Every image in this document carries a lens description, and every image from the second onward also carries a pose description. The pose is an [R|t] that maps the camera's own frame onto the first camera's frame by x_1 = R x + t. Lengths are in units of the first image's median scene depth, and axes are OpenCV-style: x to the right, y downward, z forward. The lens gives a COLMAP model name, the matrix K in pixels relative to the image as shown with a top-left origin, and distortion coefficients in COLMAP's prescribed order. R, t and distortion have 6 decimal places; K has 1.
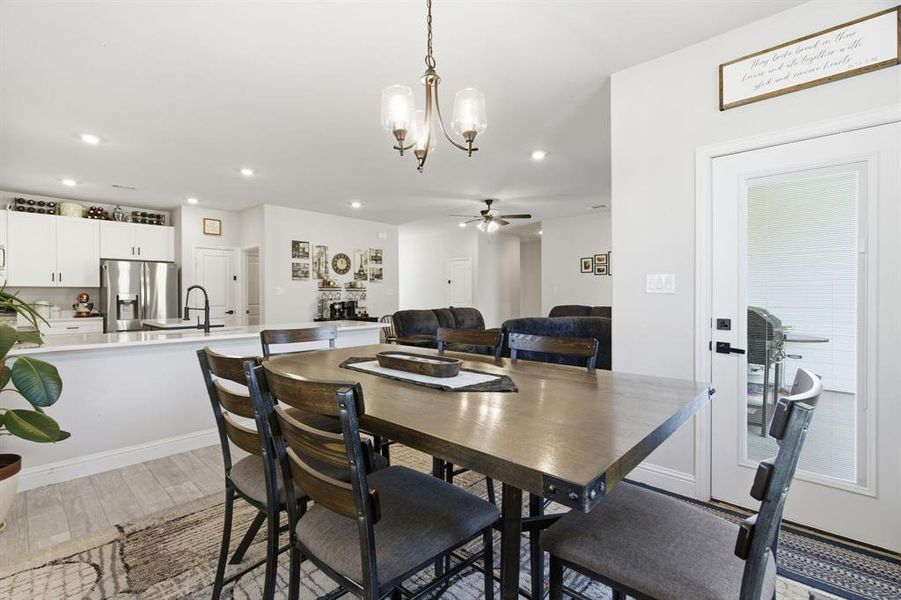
lens RADIAL K [[402.6, 0, 449.1], [0, 402.6, 294.8], [0, 0, 1]] dist [-0.001687, -0.000297]
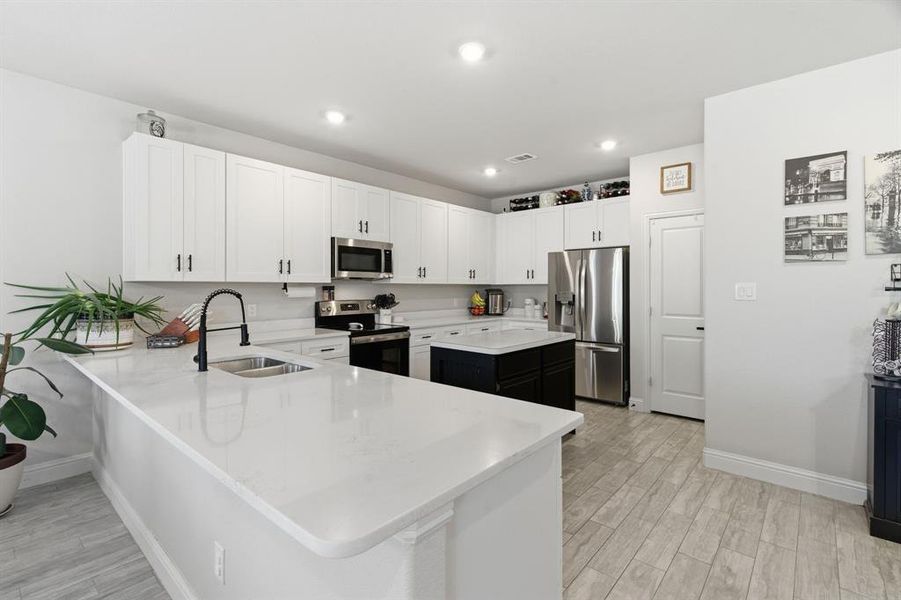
lens RADIAL K [[422.4, 0, 447.2], [0, 422.4, 285.7], [0, 0, 1]] dist [-0.000476, -0.000152]
pose [[0.023327, 0.000106, -0.999728, 0.009840], [0.000071, 1.000000, 0.000107, -0.014919], [0.999728, -0.000074, 0.023327, 0.687240]]
